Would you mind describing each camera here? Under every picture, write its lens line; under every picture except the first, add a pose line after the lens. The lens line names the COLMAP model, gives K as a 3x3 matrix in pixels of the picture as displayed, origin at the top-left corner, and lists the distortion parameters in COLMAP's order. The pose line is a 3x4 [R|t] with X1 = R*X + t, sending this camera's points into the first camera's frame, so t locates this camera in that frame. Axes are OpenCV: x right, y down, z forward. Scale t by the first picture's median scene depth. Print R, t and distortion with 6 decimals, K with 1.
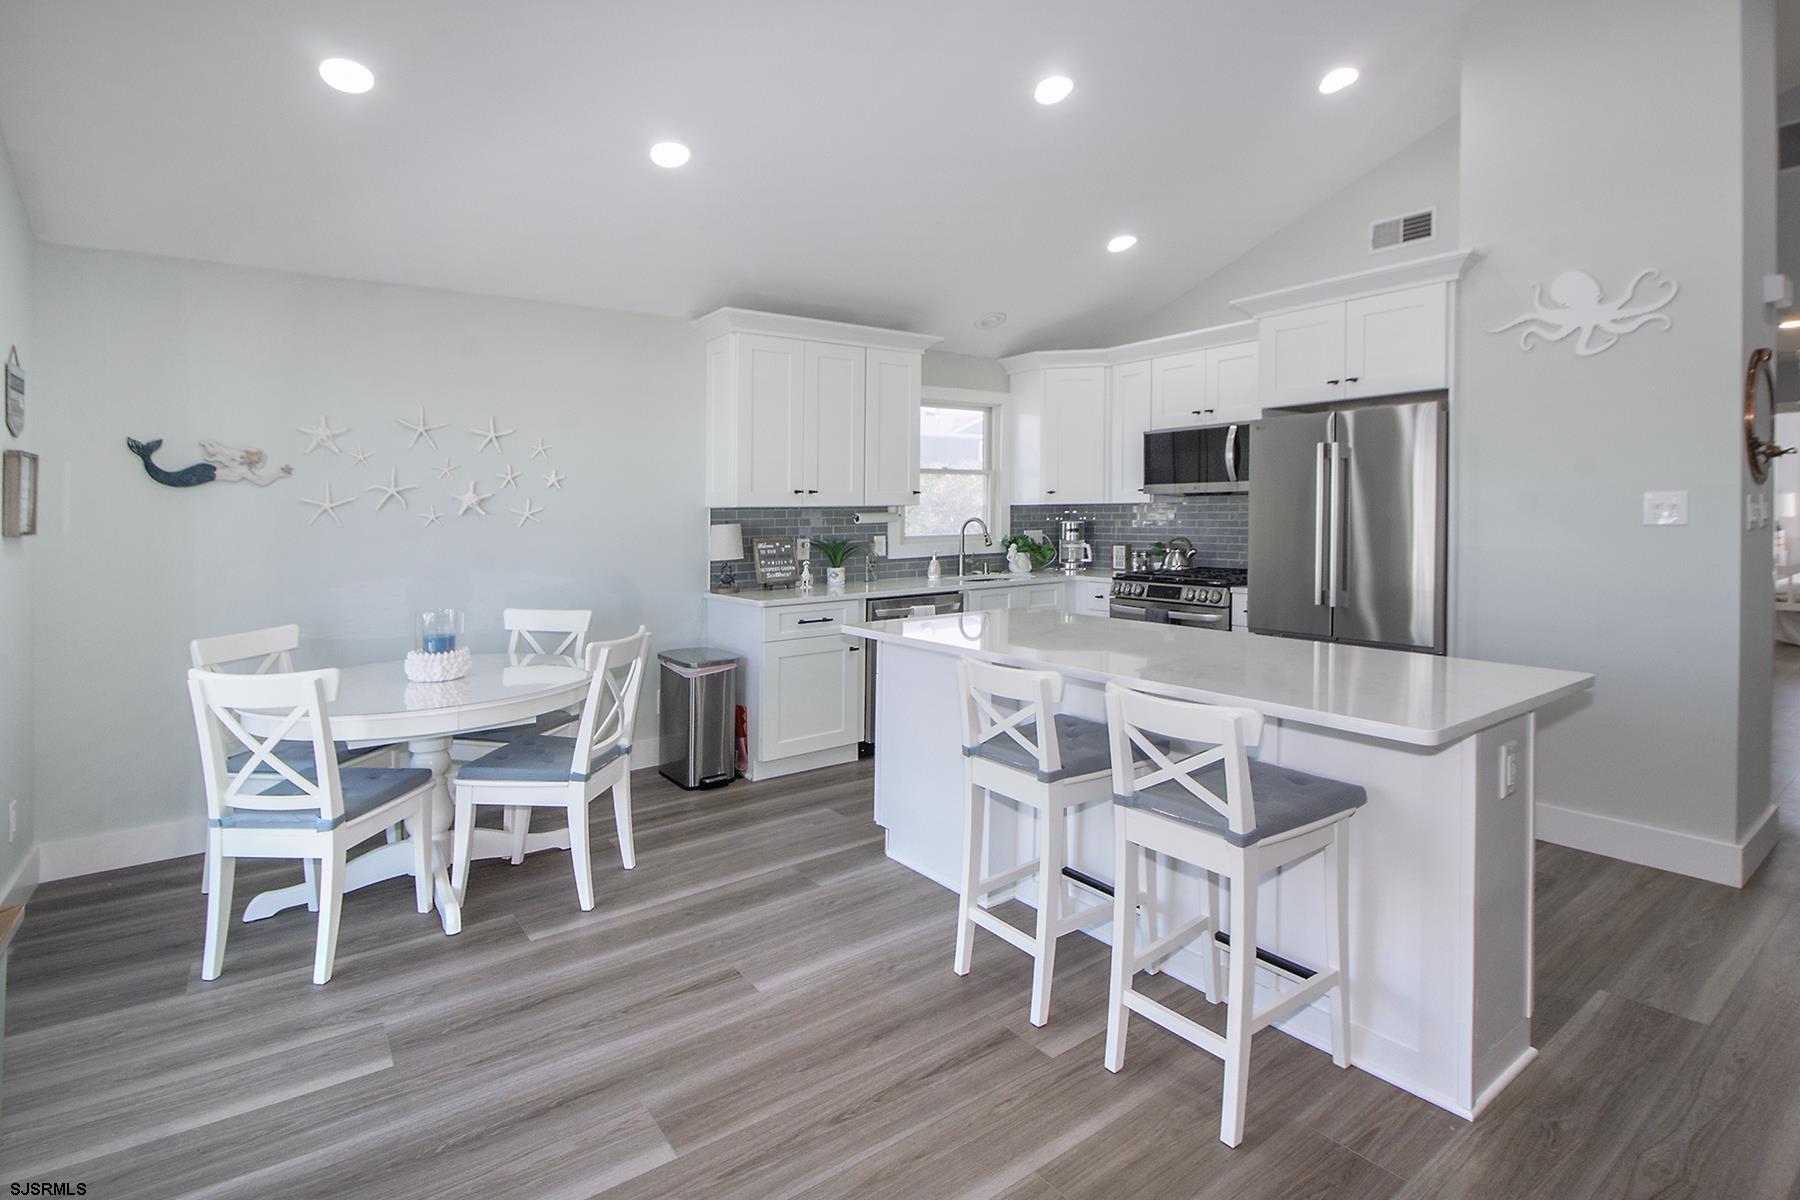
lens RADIAL K [[884.7, 0, 939.0], [0, 884.7, 515.6], [0, 0, 1]] dist [-0.007201, -0.000659]
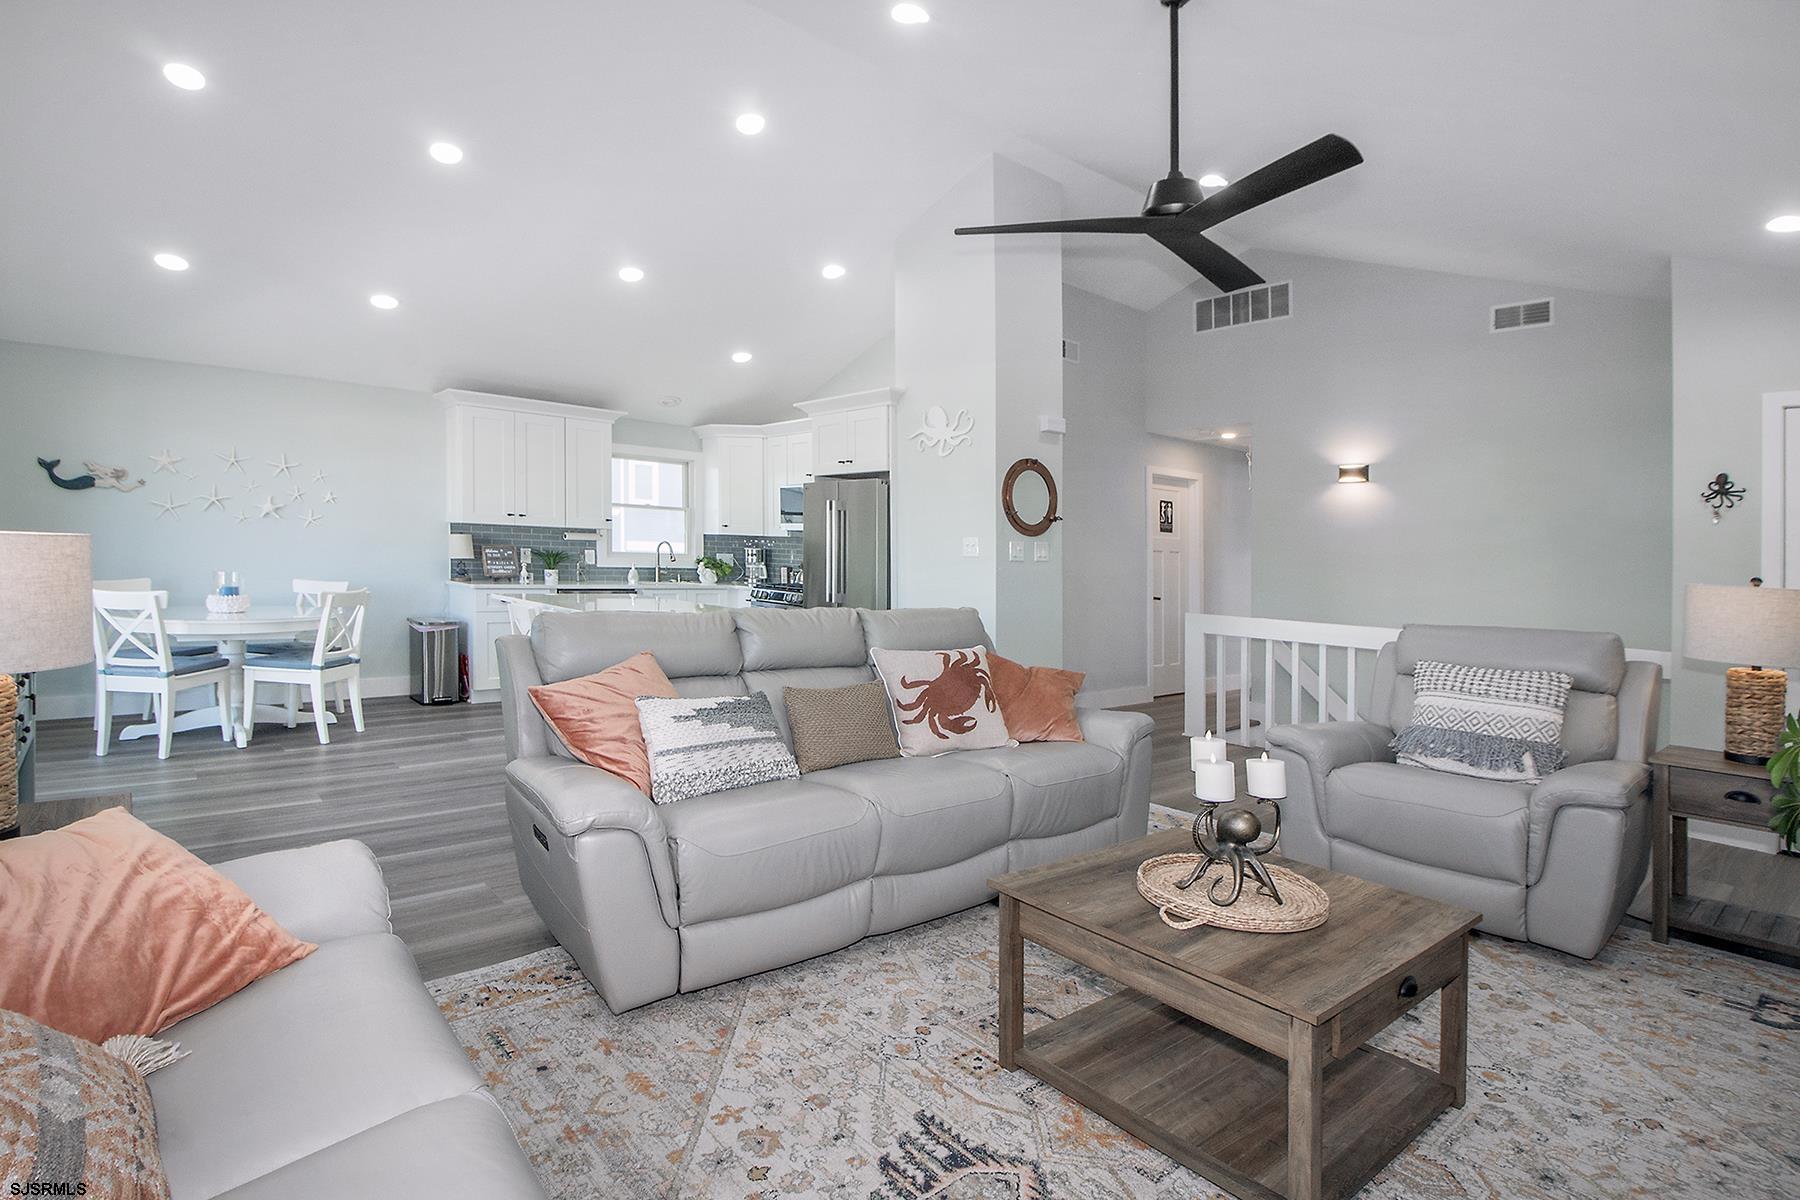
lens RADIAL K [[884.7, 0, 915.3], [0, 884.7, 632.7], [0, 0, 1]] dist [-0.007201, -0.000659]
pose [[0.996720, 0.045354, 0.067017, 0.444121], [-0.050976, 0.995100, 0.084714, 0.010147], [-0.062847, -0.087853, 0.994149, -0.550518]]
